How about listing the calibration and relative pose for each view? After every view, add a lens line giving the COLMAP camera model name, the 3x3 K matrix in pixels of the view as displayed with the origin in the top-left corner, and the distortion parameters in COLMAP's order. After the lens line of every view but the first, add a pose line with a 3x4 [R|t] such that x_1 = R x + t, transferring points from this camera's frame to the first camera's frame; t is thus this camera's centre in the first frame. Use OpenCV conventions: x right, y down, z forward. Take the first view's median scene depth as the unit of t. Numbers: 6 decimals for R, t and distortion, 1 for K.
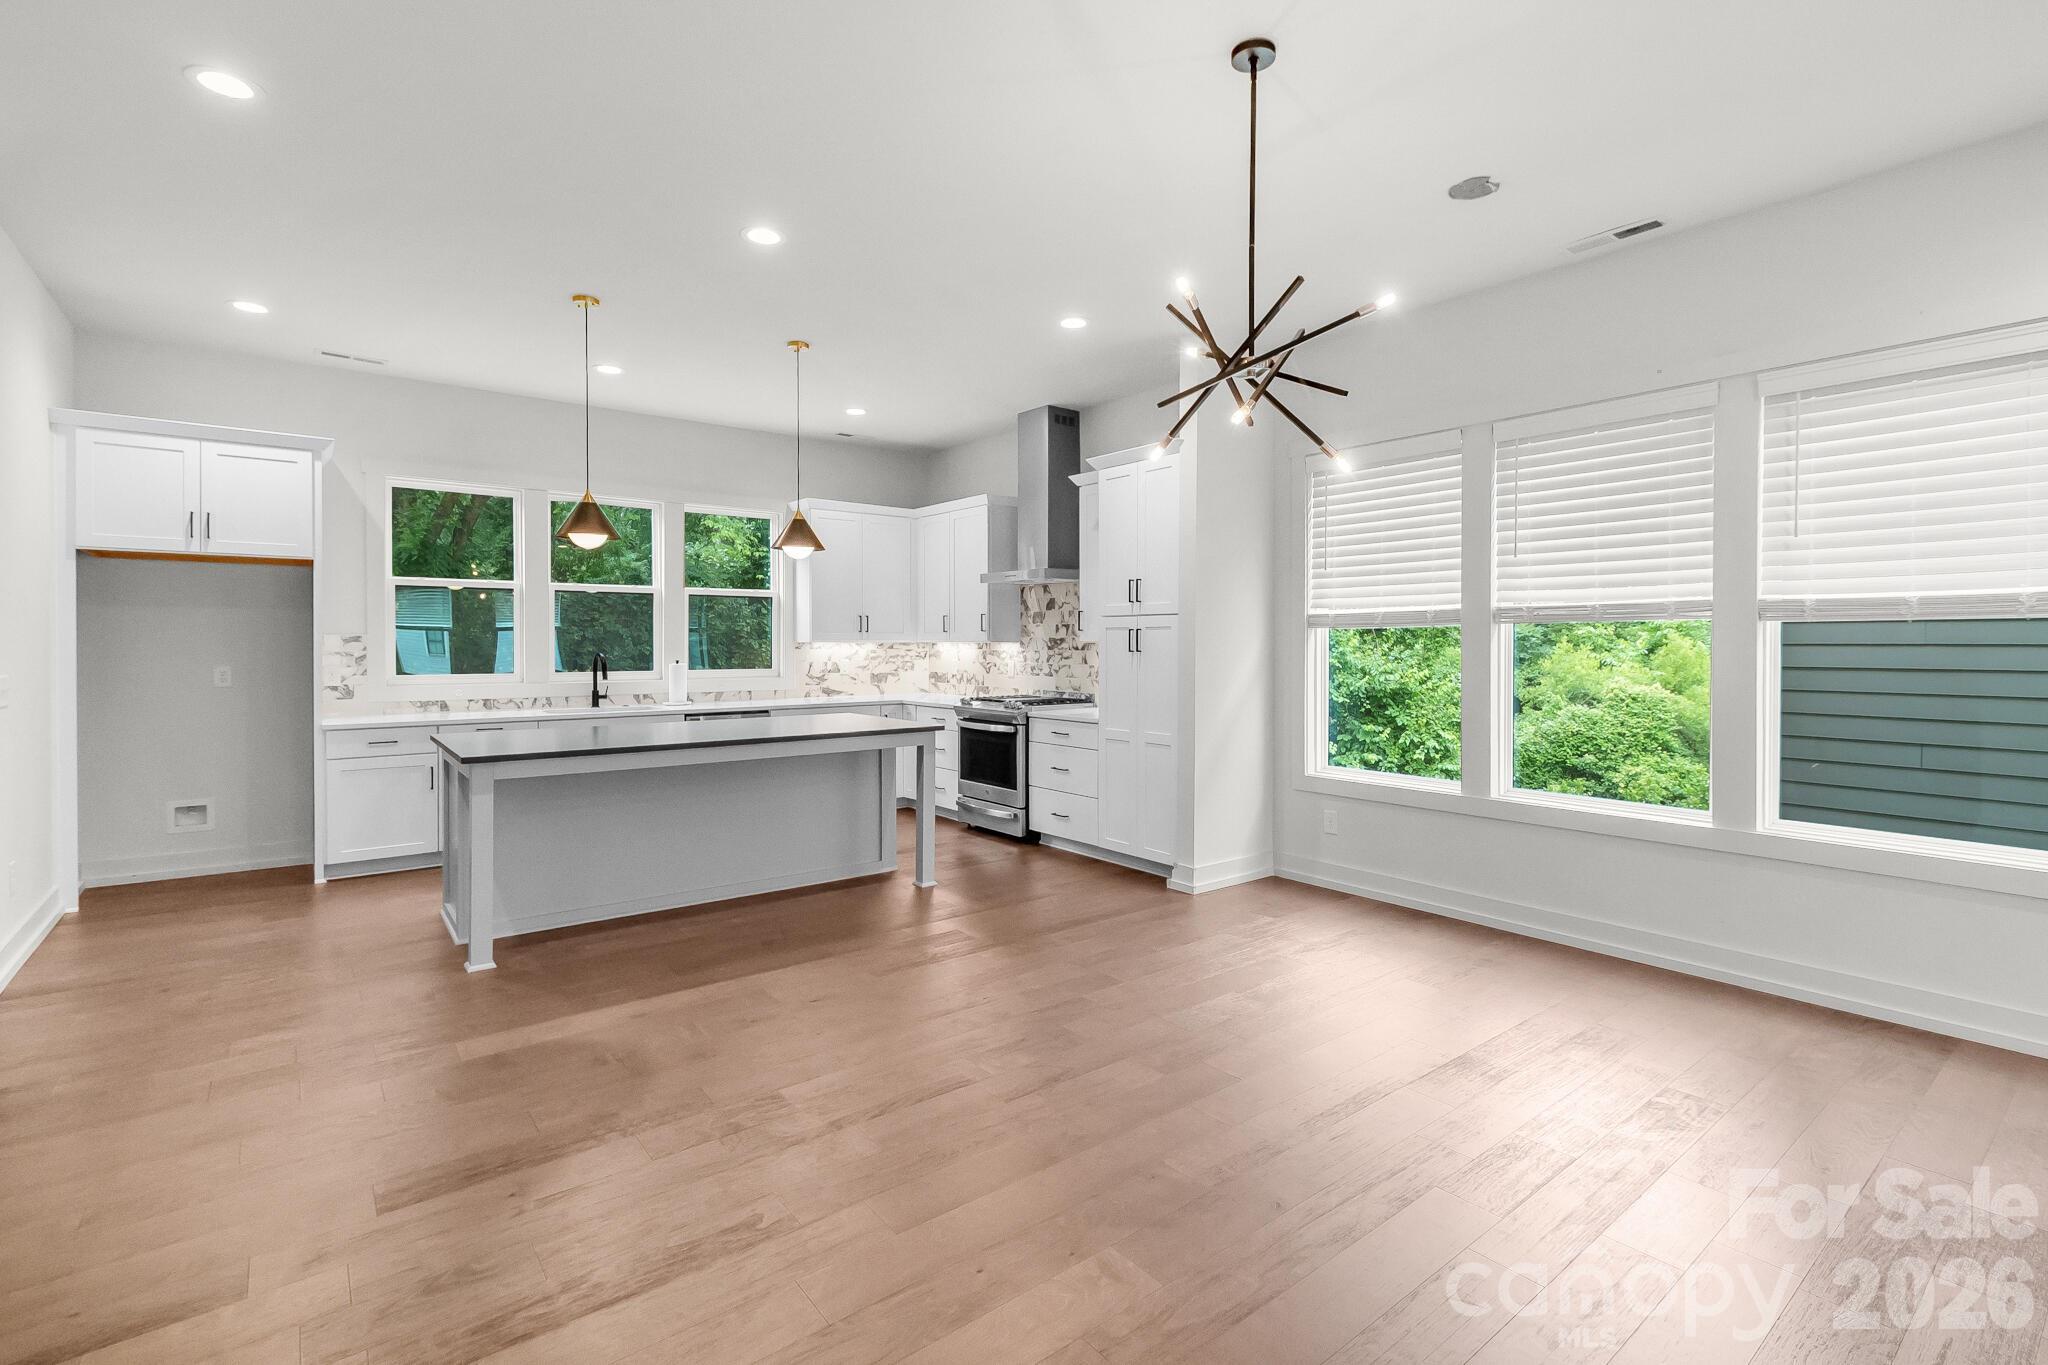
lens RADIAL K [[945.7, 0, 1035.6], [0, 945.7, 659.8], [0, 0, 1]] dist [0.010206, -0.006332]
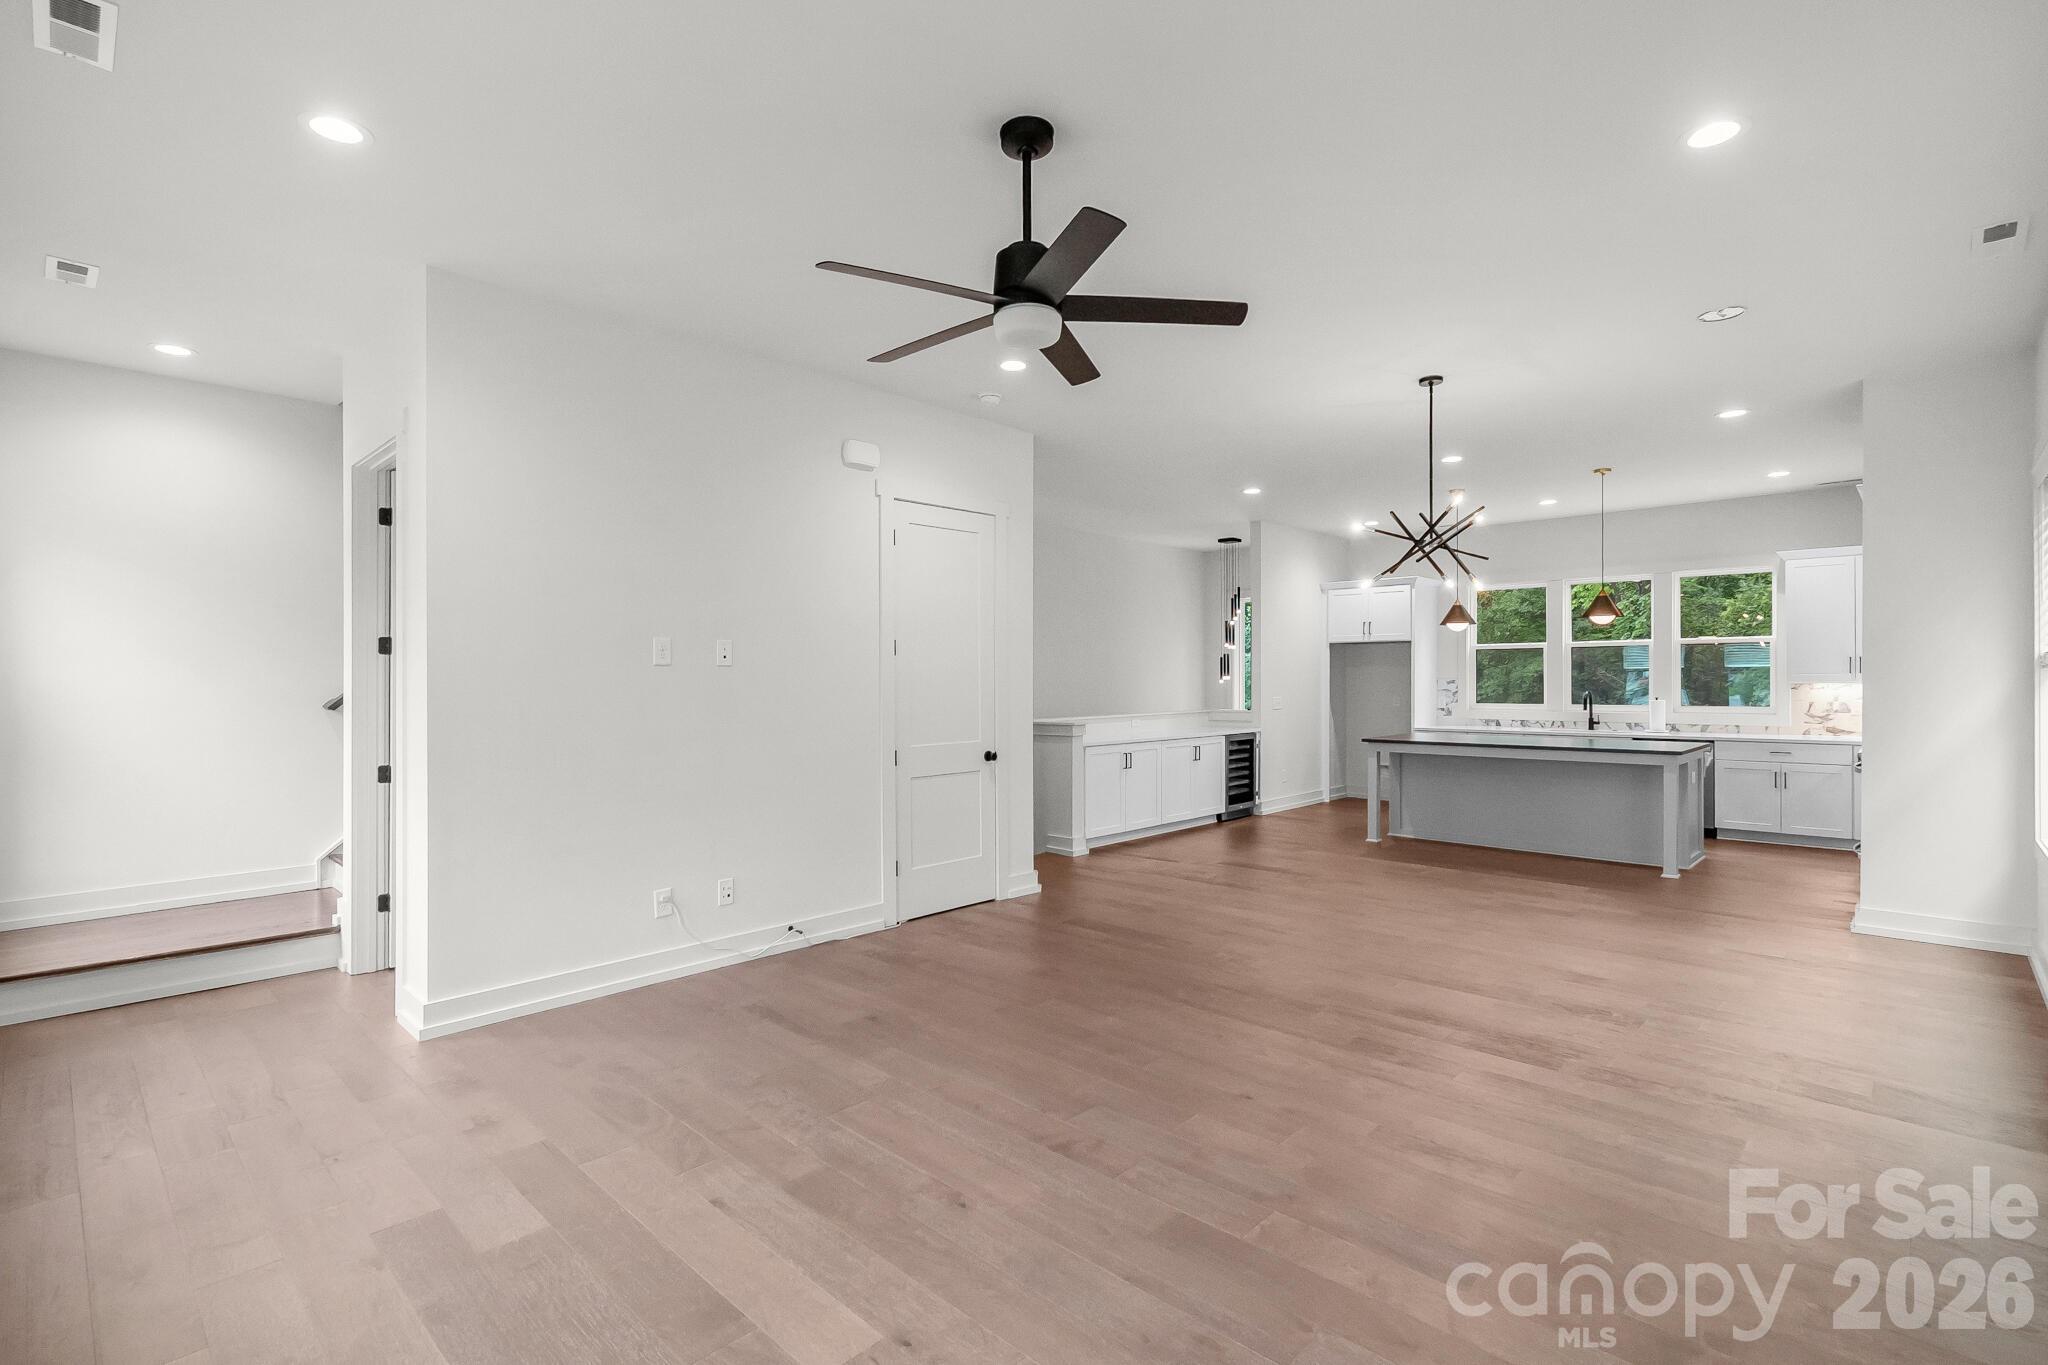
lens RADIAL K [[945.7, 0, 1035.6], [0, 945.7, 659.8], [0, 0, 1]] dist [0.010206, -0.006332]
pose [[0.144477, -0.023669, -0.989225, 0.813884], [-0.014181, 0.999562, -0.025988, -0.005642], [0.989406, 0.017783, 0.144078, -0.021176]]
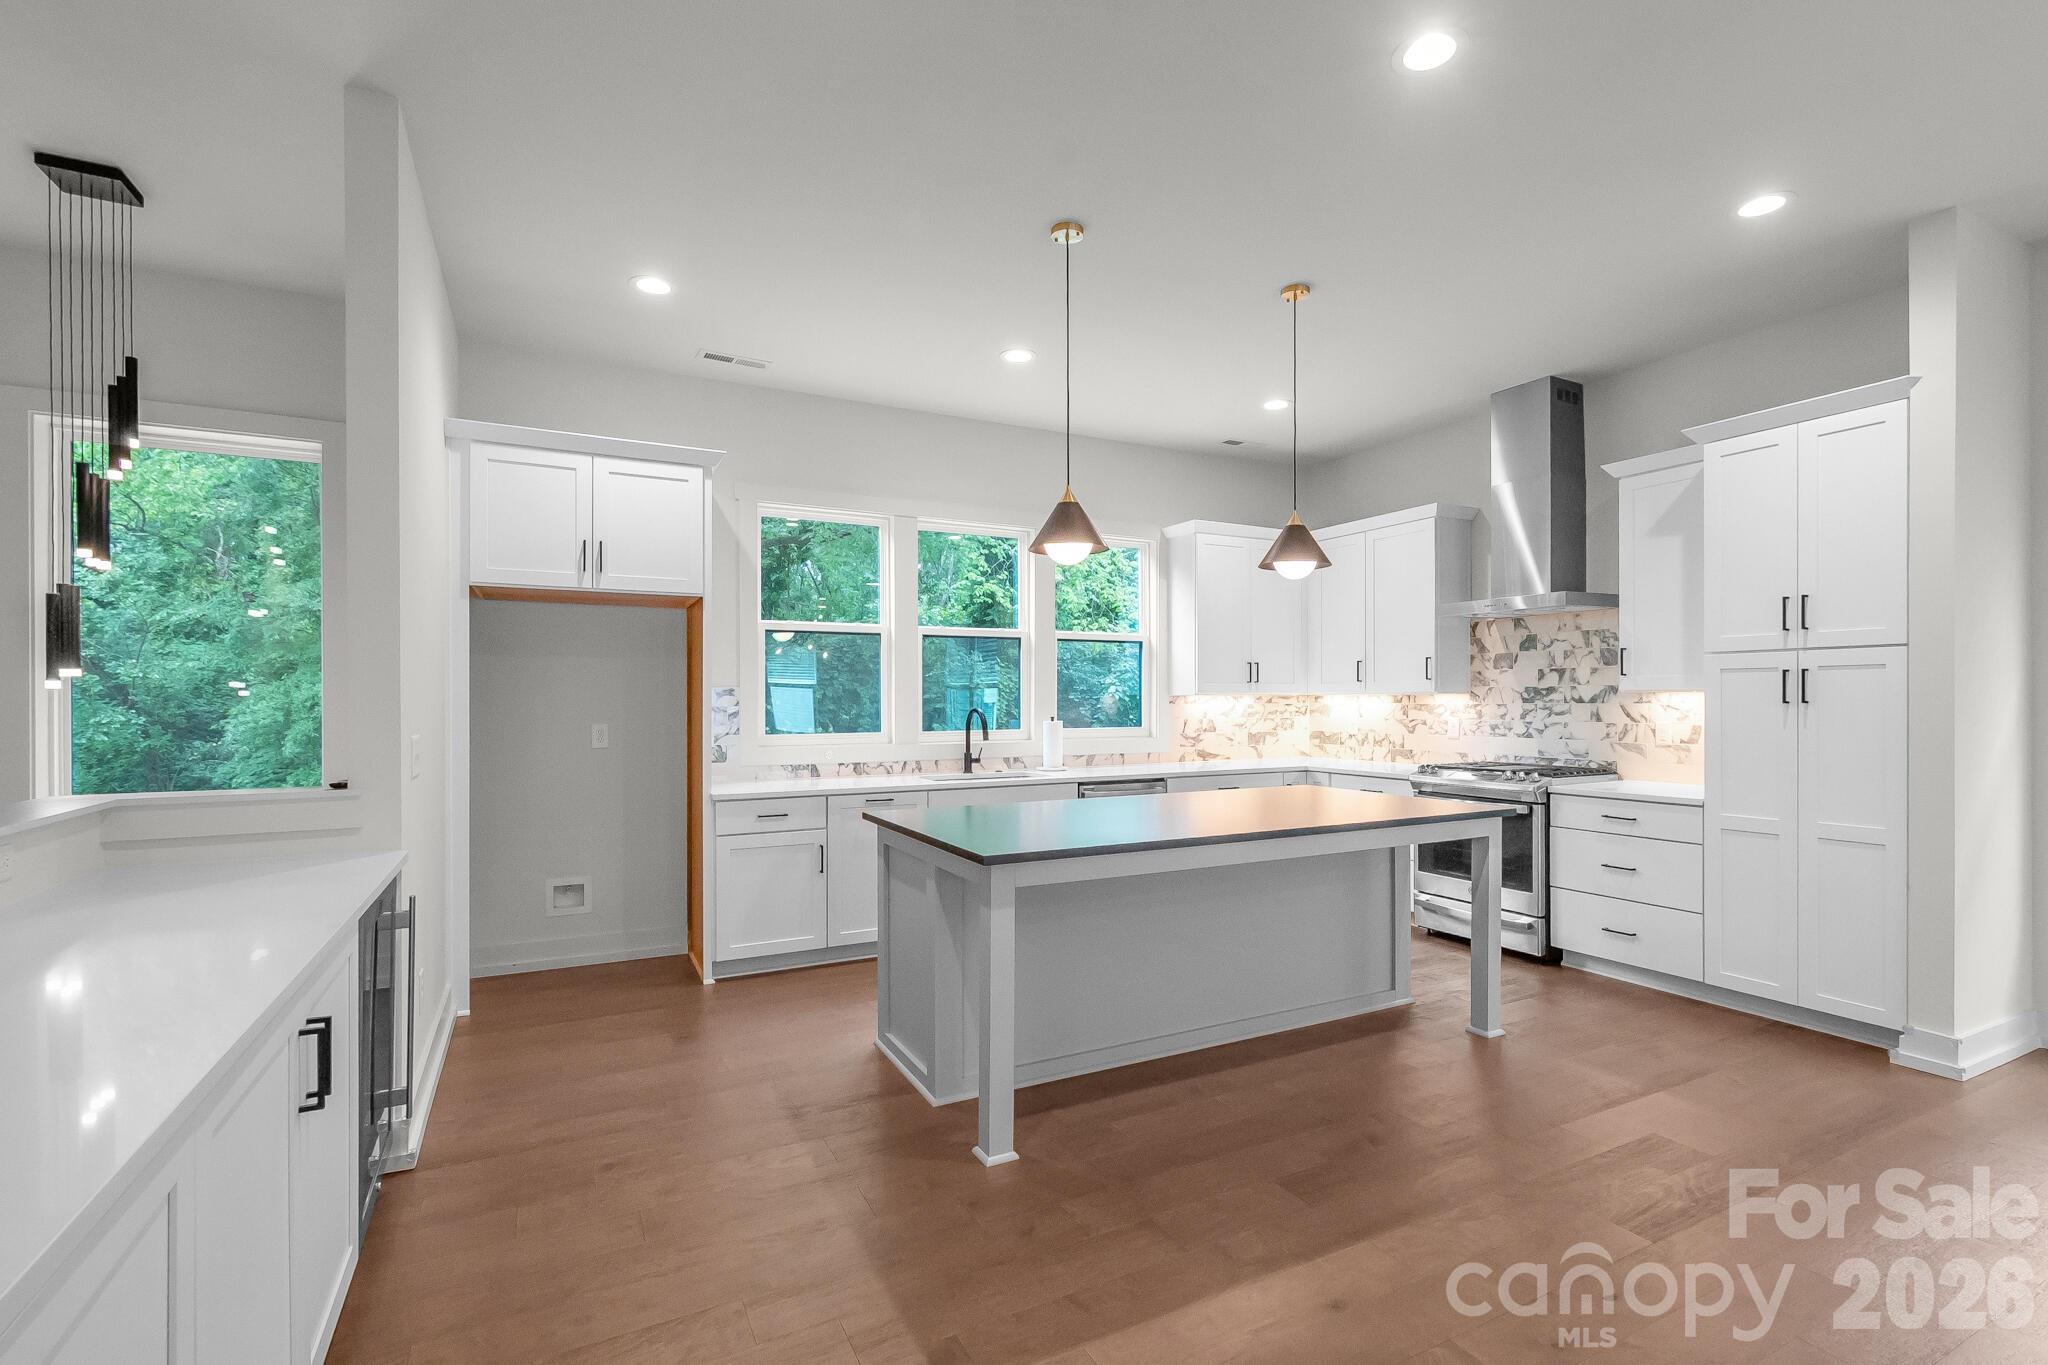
lens RADIAL K [[928.7, 0, 1016.7], [0, 928.7, 710.2], [0, 0, 1]] dist [0.004442, 0.000060]
pose [[0.980693, -0.002883, -0.195532, -0.261635], [0.001255, 0.999964, -0.008447, 0.001438], [0.195549, 0.008038, 0.980661, 0.199309]]
